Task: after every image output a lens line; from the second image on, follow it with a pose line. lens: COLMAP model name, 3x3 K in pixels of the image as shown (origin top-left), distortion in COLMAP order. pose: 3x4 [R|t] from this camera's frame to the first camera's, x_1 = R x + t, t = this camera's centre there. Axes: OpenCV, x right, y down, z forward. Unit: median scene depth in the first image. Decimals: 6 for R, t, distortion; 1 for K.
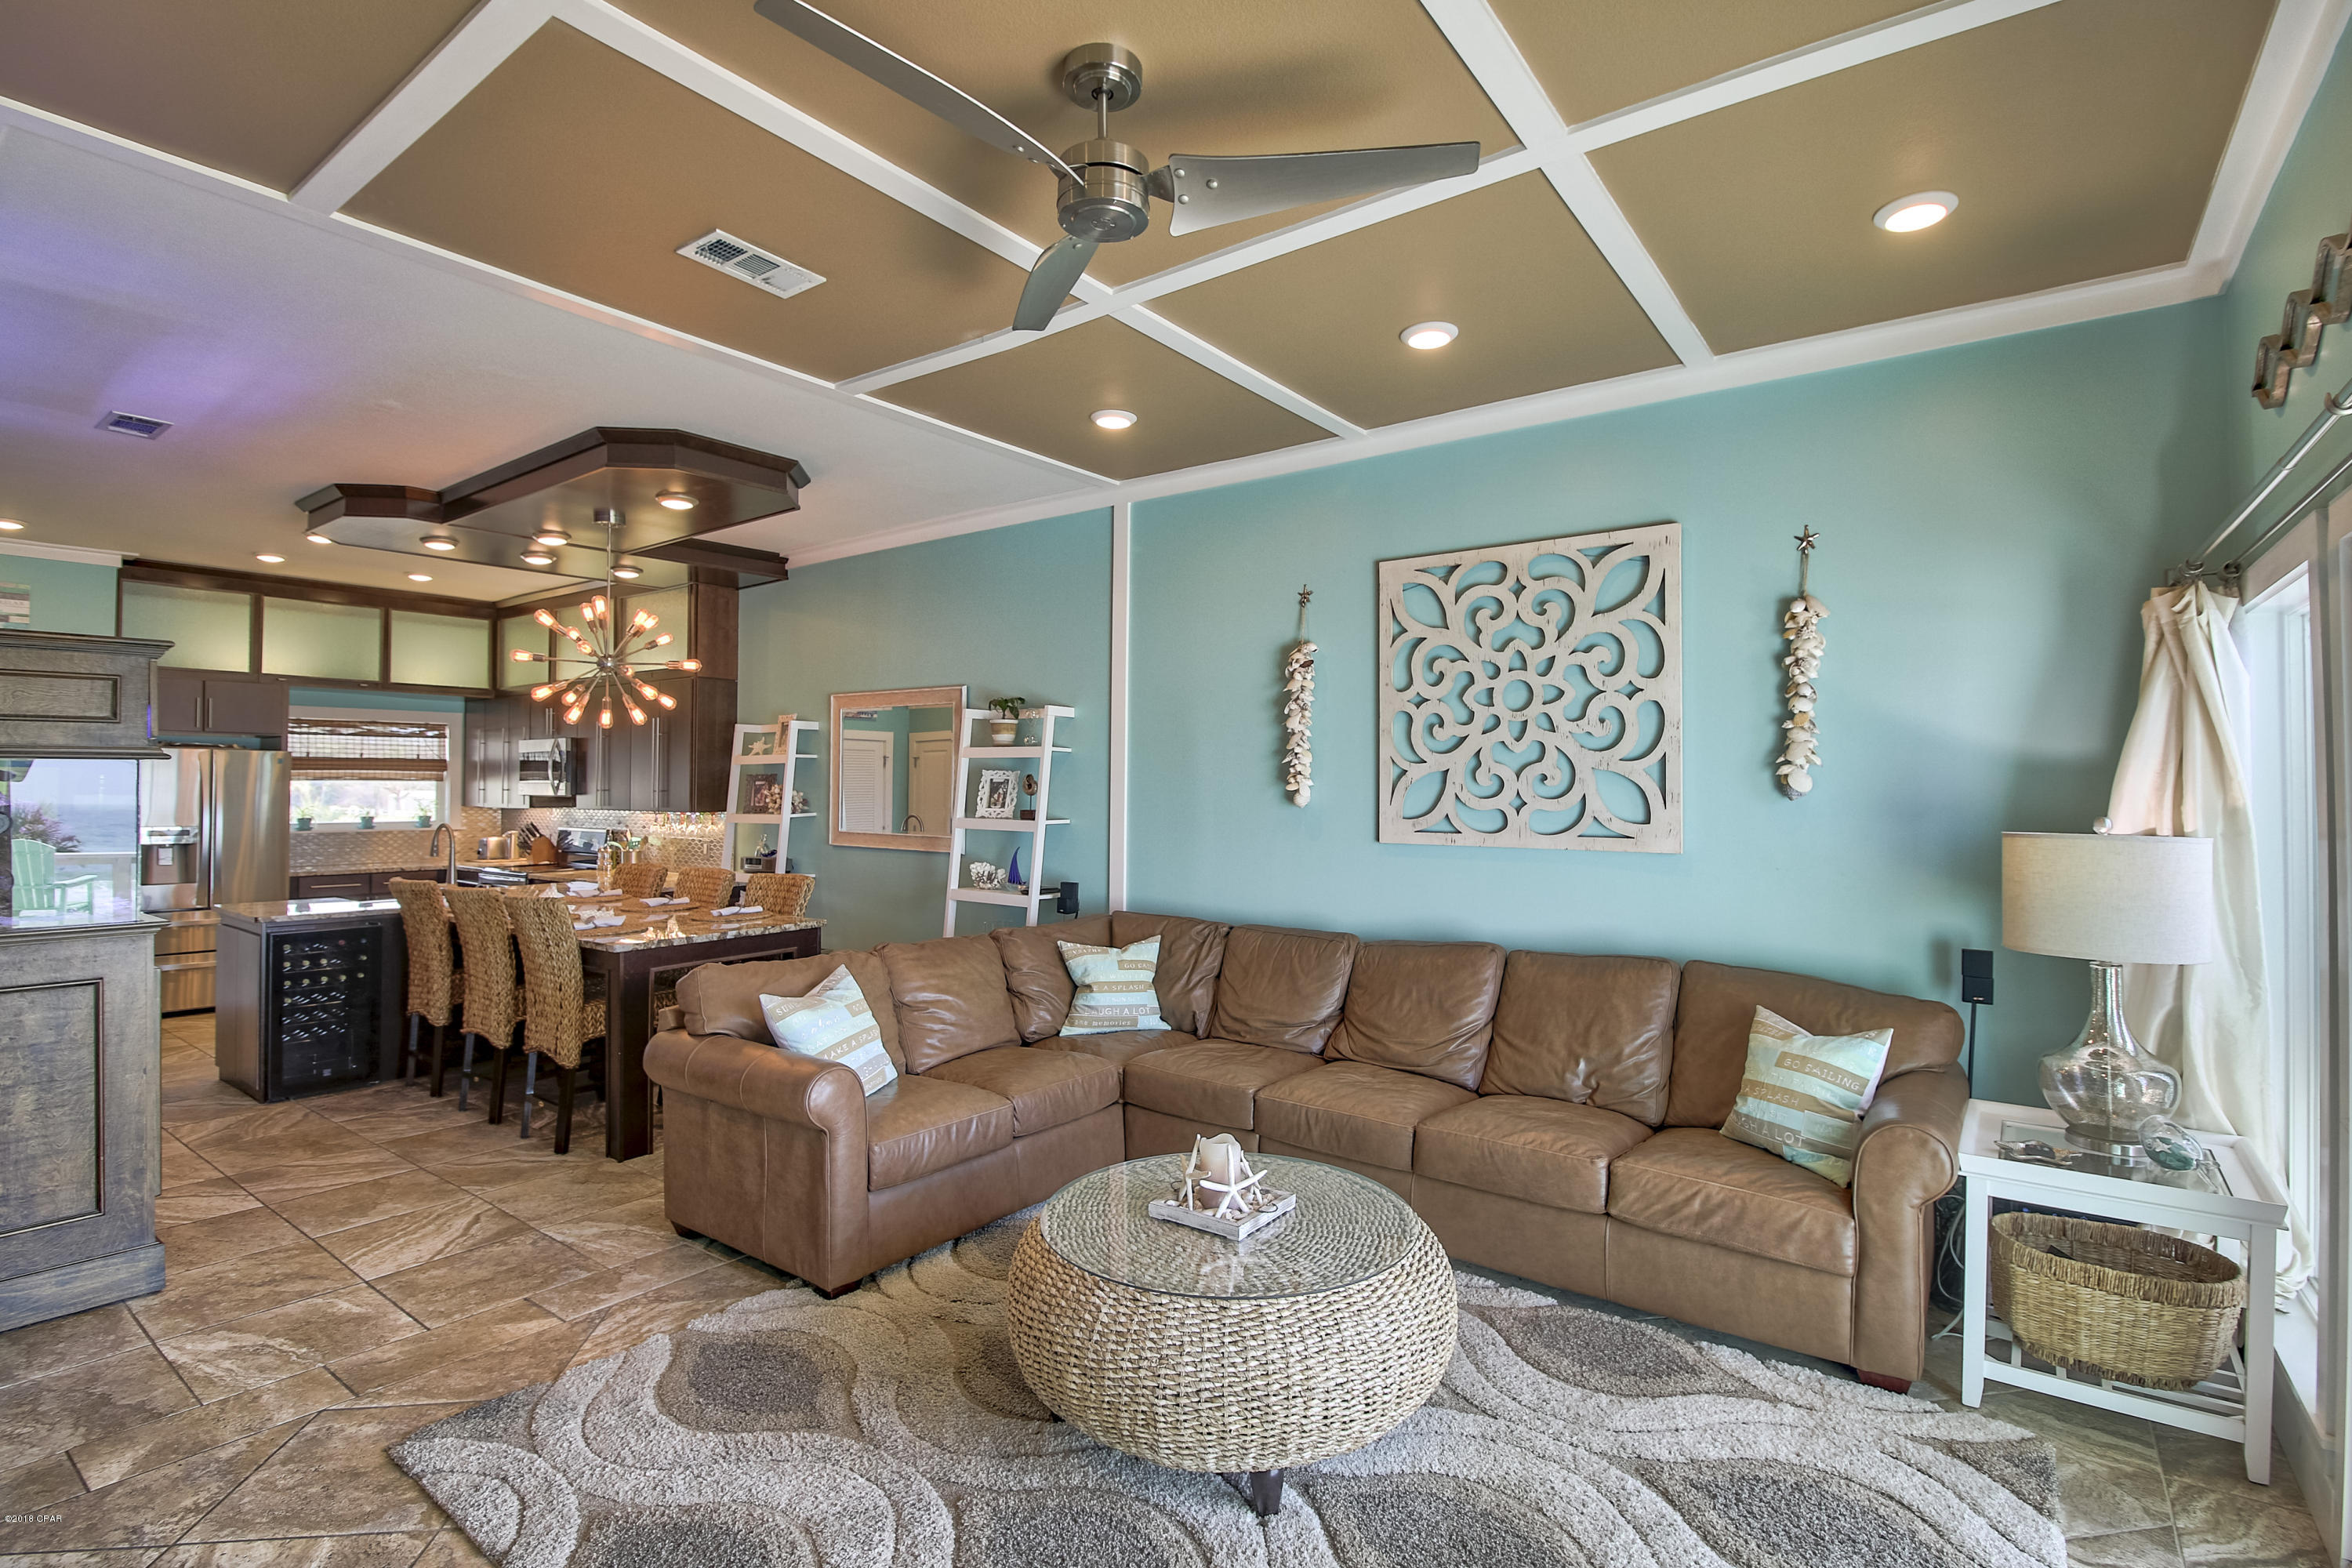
lens RADIAL K [[1103.5, 0, 1171.7], [0, 1103.5, 766.5], [0, 0, 1]] dist [0.002447, -0.011828]
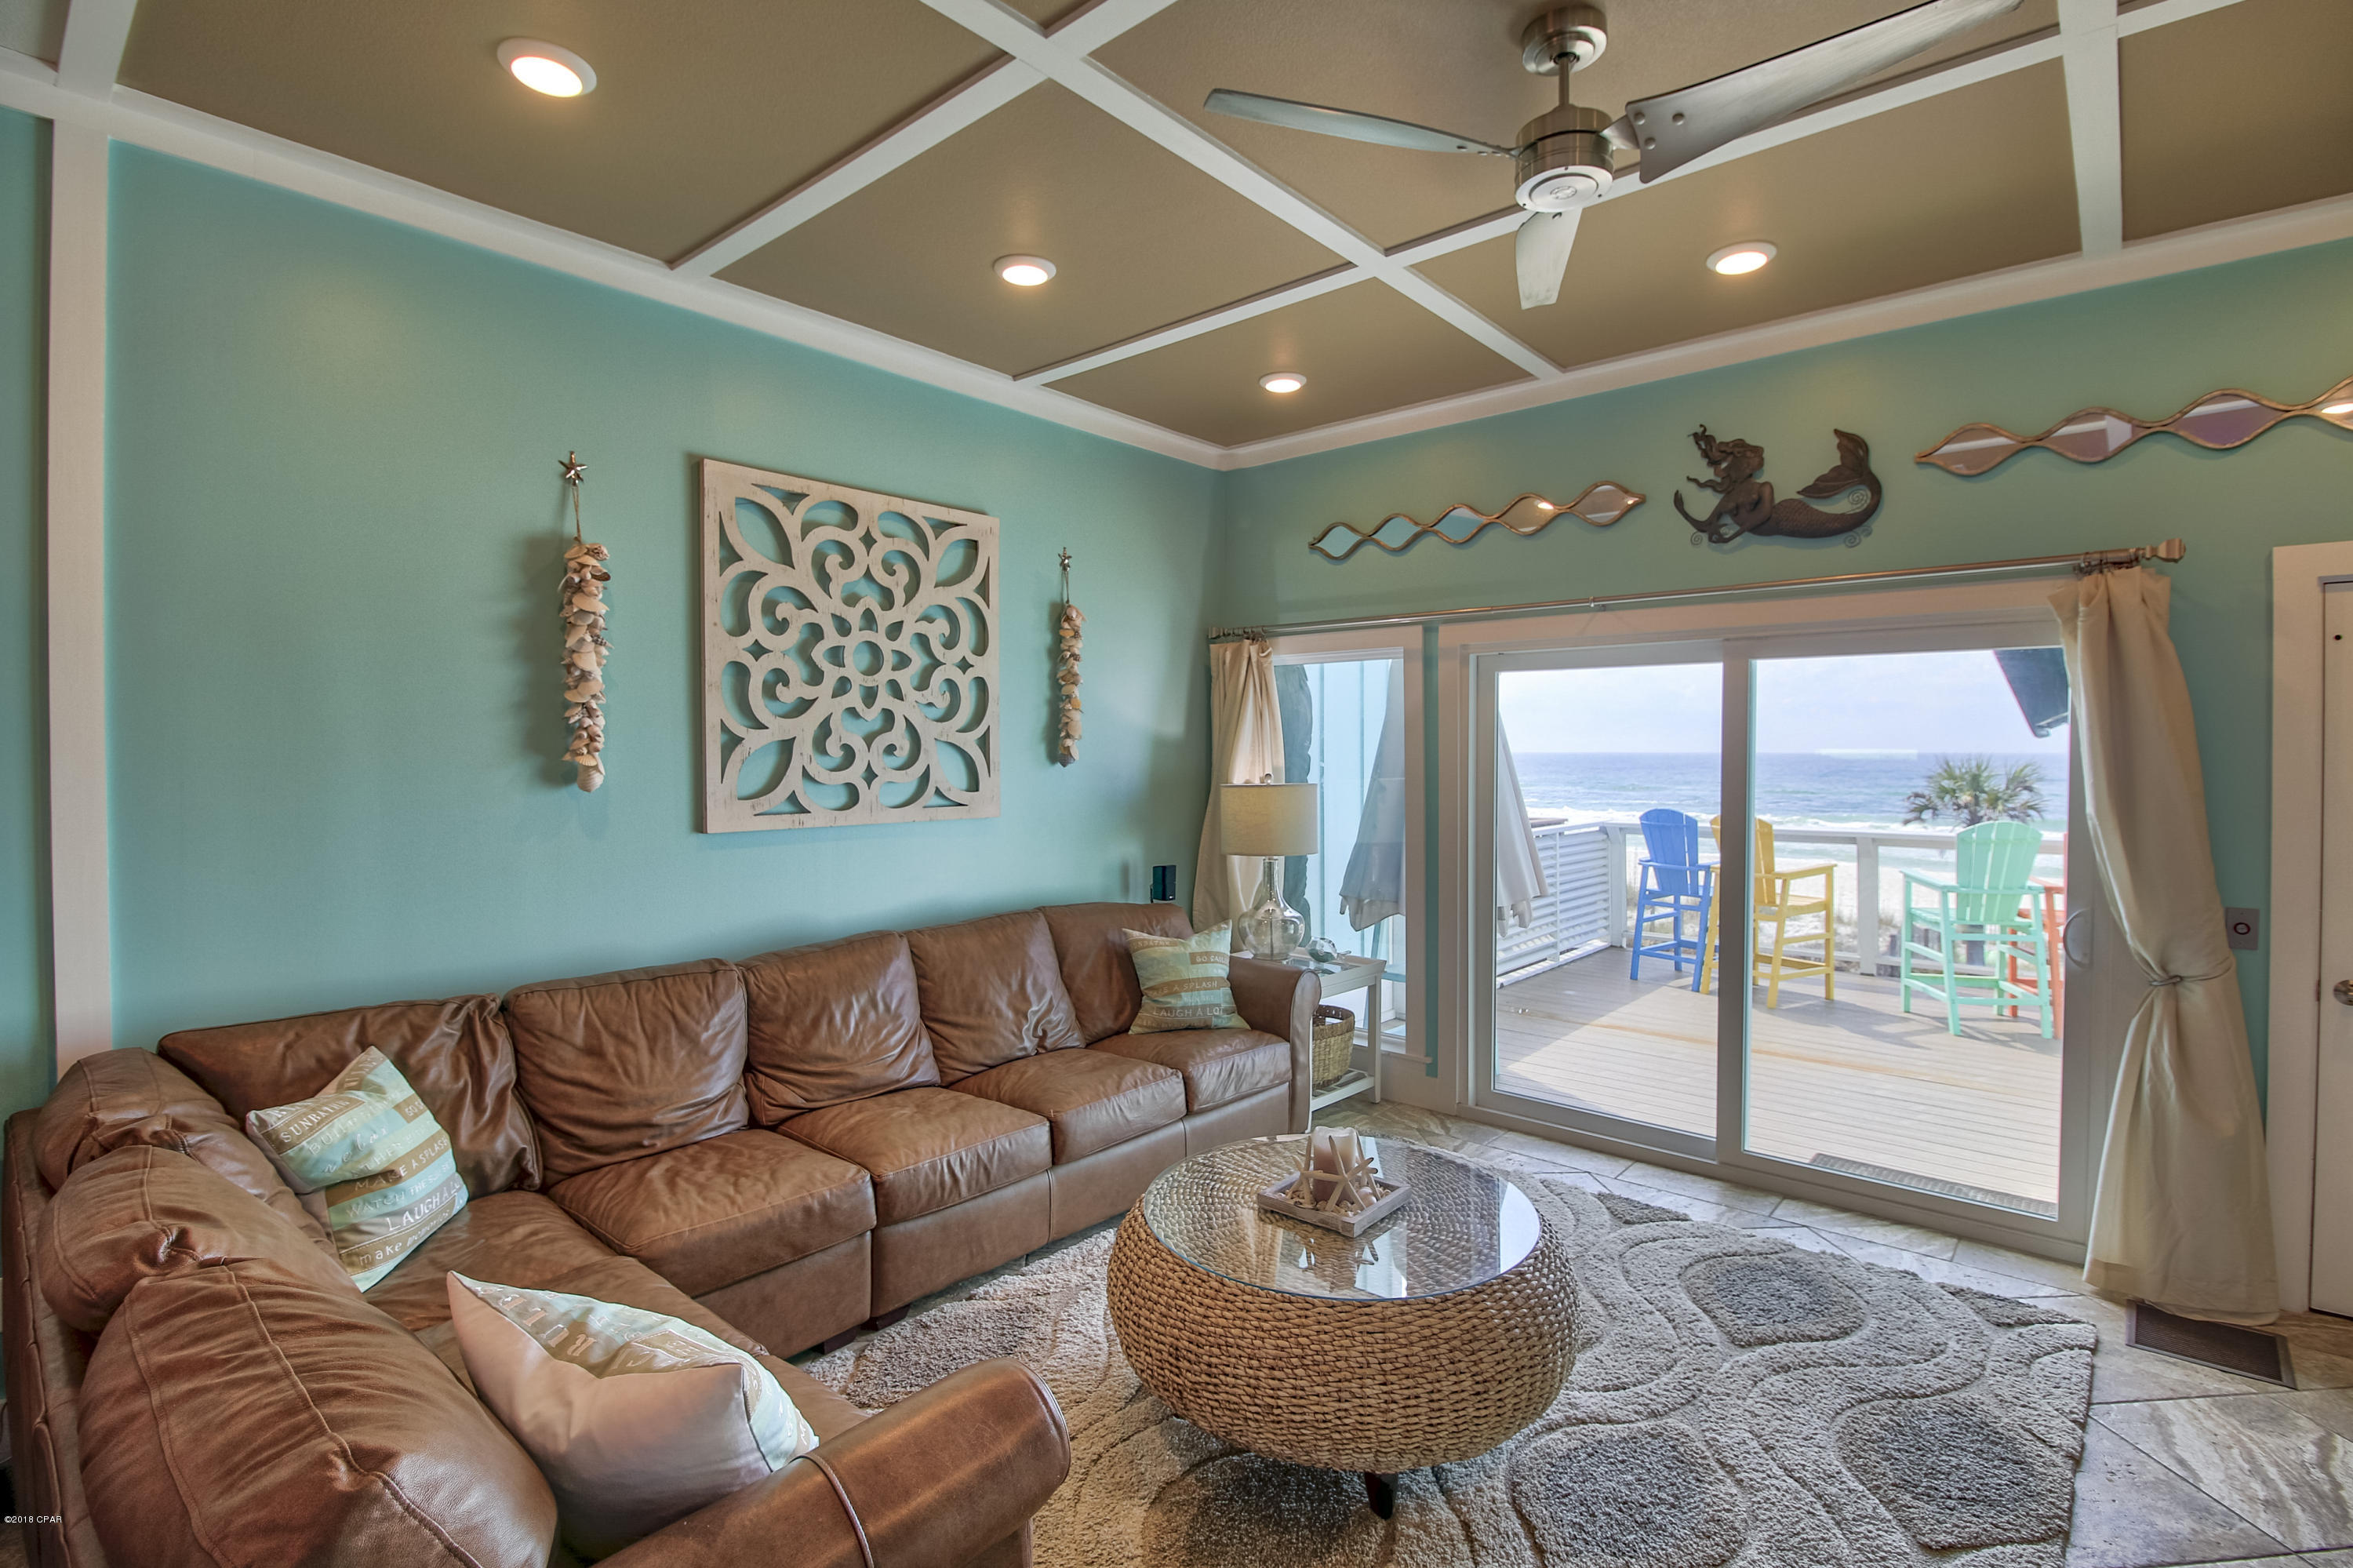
lens RADIAL K [[1104.0, 0, 1172.2], [0, 1104.0, 766.5], [0, 0, 1]] dist [0.002447, -0.011828]
pose [[0.075197, -0.014990, 0.997056, -0.350137], [-0.014684, 0.999762, 0.016139, 0.004393], [-0.997061, -0.015855, 0.074959, 0.412061]]
